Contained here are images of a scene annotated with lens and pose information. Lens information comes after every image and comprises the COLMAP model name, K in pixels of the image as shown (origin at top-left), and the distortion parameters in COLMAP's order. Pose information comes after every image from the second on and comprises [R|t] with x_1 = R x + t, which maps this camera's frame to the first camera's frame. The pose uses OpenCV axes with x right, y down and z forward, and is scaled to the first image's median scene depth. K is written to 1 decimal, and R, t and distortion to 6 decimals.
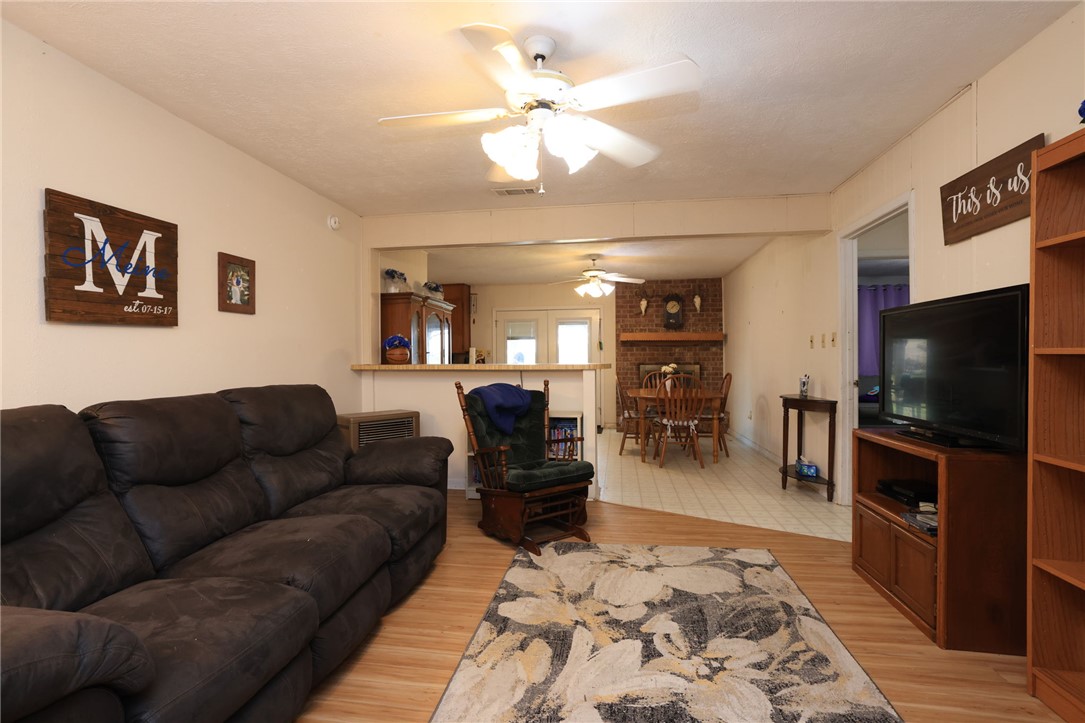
lens RADIAL K [[499.1, 0, 542.9], [0, 499.1, 358.0], [0, 0, 1]] dist [-0.006081, 0.000284]
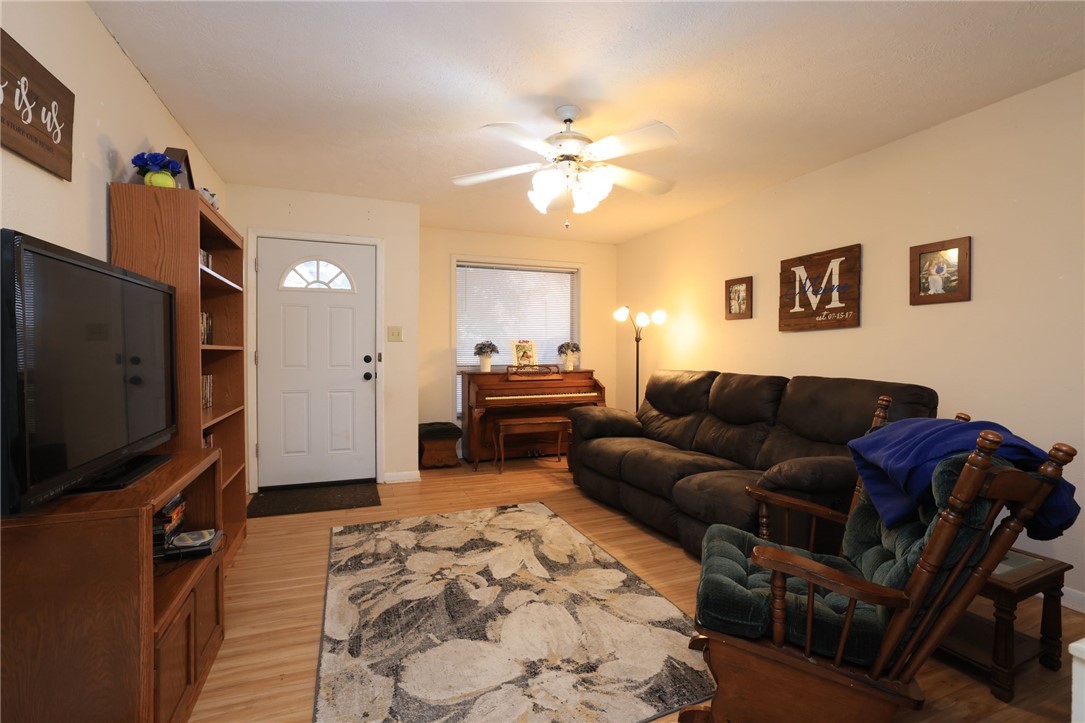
lens RADIAL K [[499.1, 0, 542.8], [0, 499.1, 361.1], [0, 0, 1]] dist [-0.006081, 0.000284]
pose [[-0.862747, 0.010553, -0.505526, 0.647125], [-0.001230, 0.999735, 0.022969, -0.004760], [0.505635, 0.020438, -0.862506, 1.908266]]
